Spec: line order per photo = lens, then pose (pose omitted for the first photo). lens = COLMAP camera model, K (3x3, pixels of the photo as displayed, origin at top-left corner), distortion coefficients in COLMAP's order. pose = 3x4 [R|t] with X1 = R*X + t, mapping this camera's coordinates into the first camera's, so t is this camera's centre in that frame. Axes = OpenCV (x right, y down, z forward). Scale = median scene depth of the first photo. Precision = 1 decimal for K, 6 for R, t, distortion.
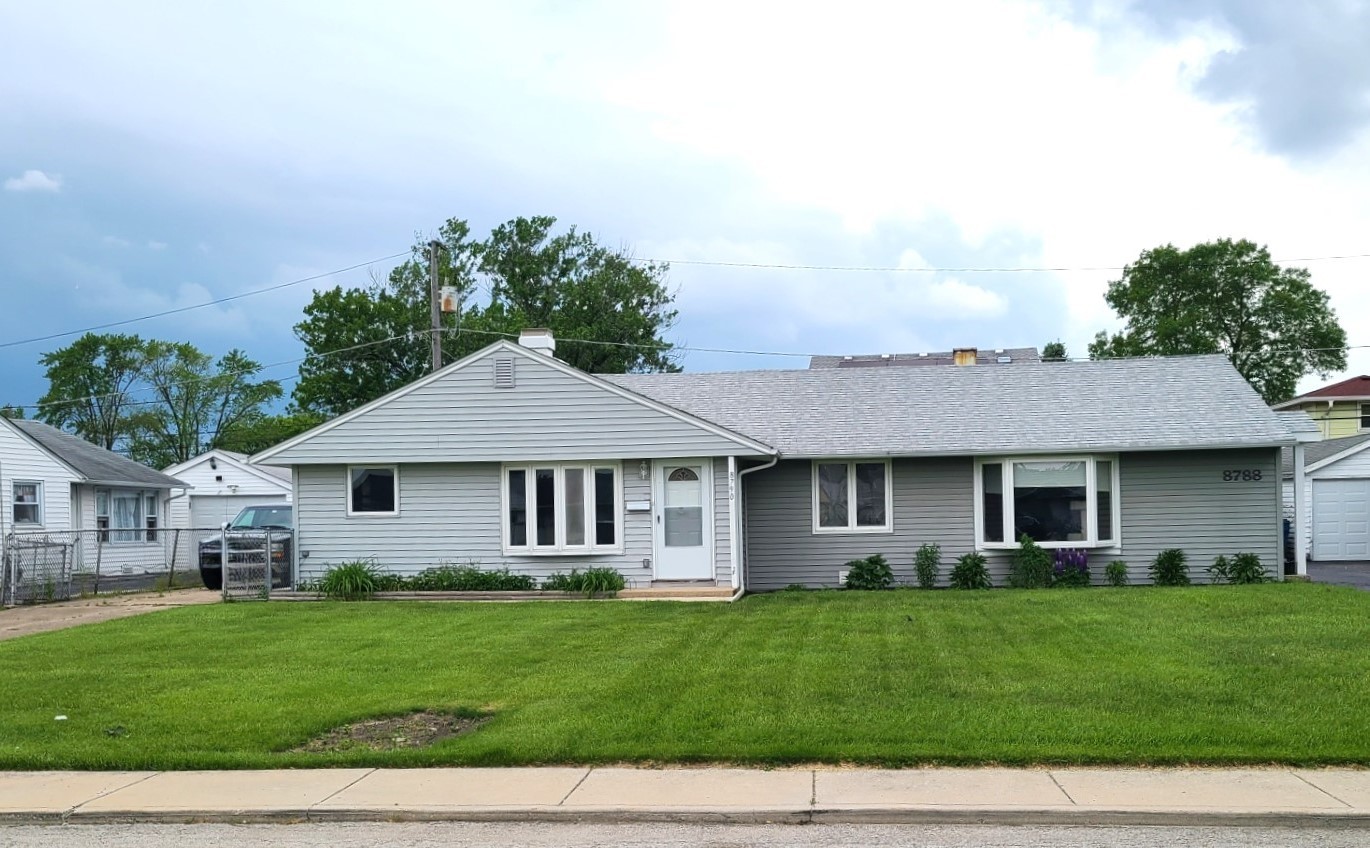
lens RADIAL K [[1433.4, 0, 685.0], [0, 1433.4, 424.0], [0, 0, 1]] dist [0.045792, -0.012822]
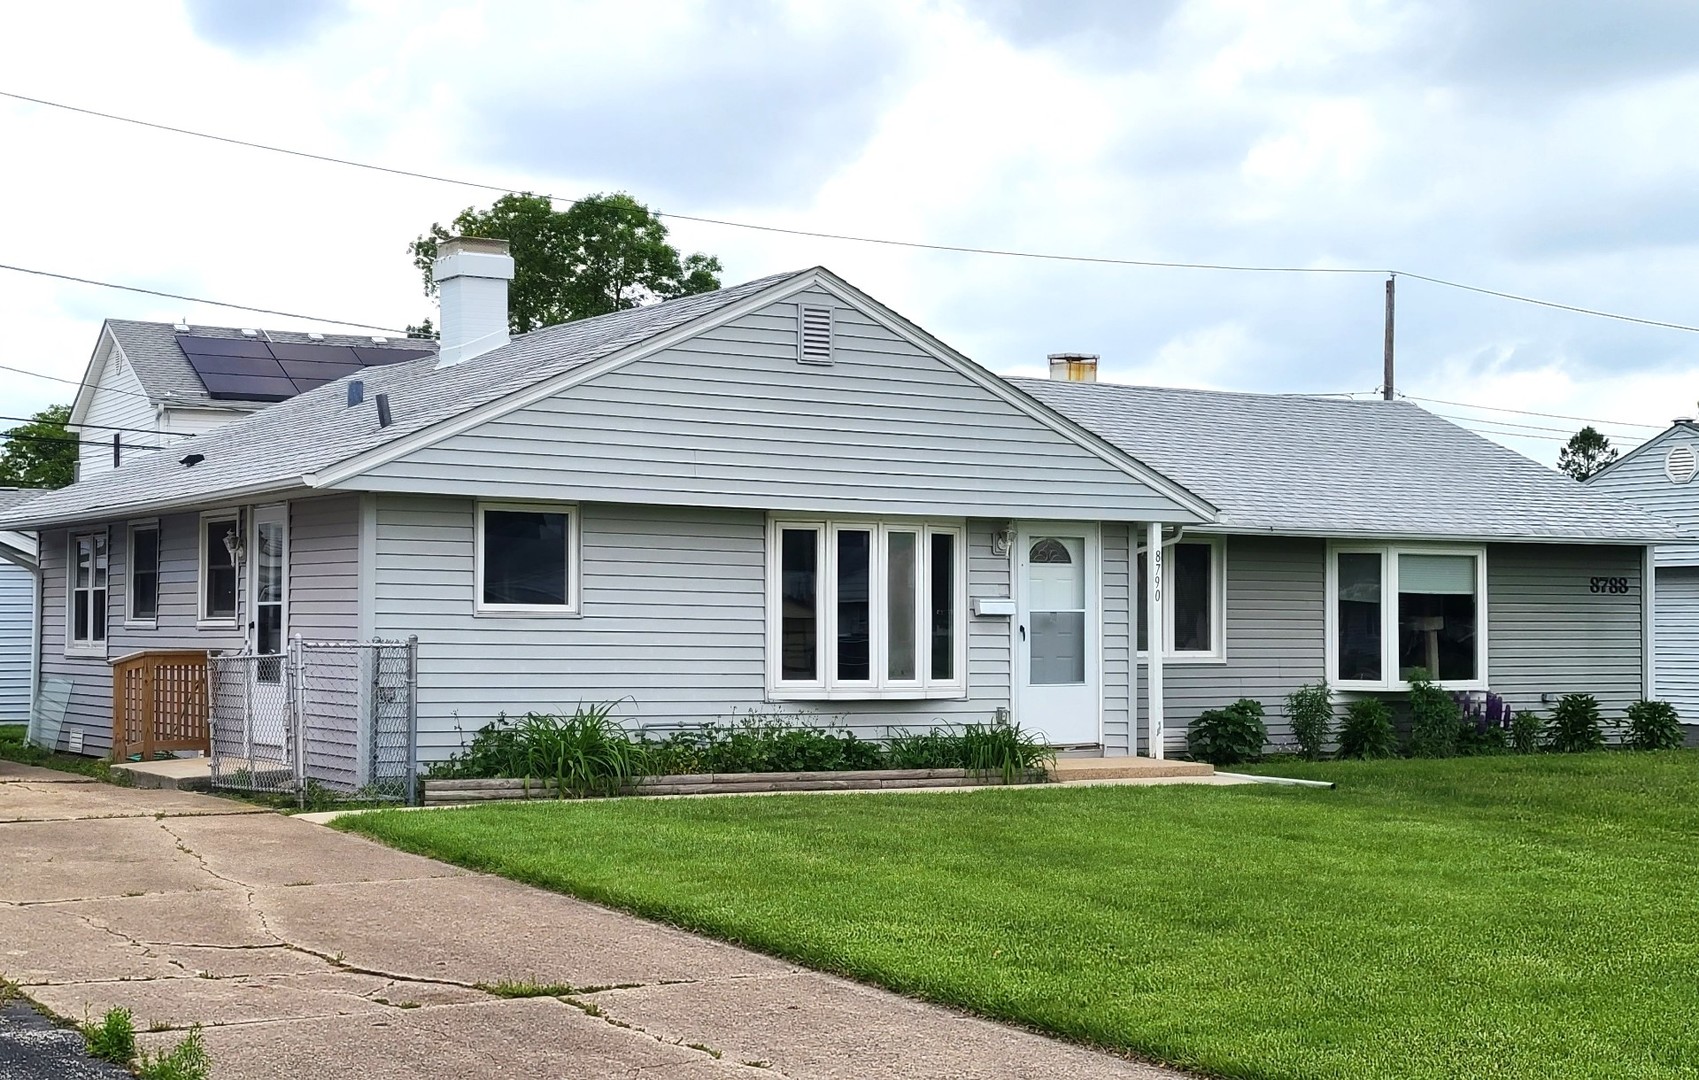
lens RADIAL K [[2419.9, 0, 849.5], [0, 2419.9, 540.0], [0, 0, 1]] dist [0.144223, 0.028932]
pose [[0.779859, 0.043370, 0.624451, -0.627775], [-0.060192, 0.998170, 0.005846, 0.029857], [-0.623054, -0.042146, 0.781042, 0.329510]]
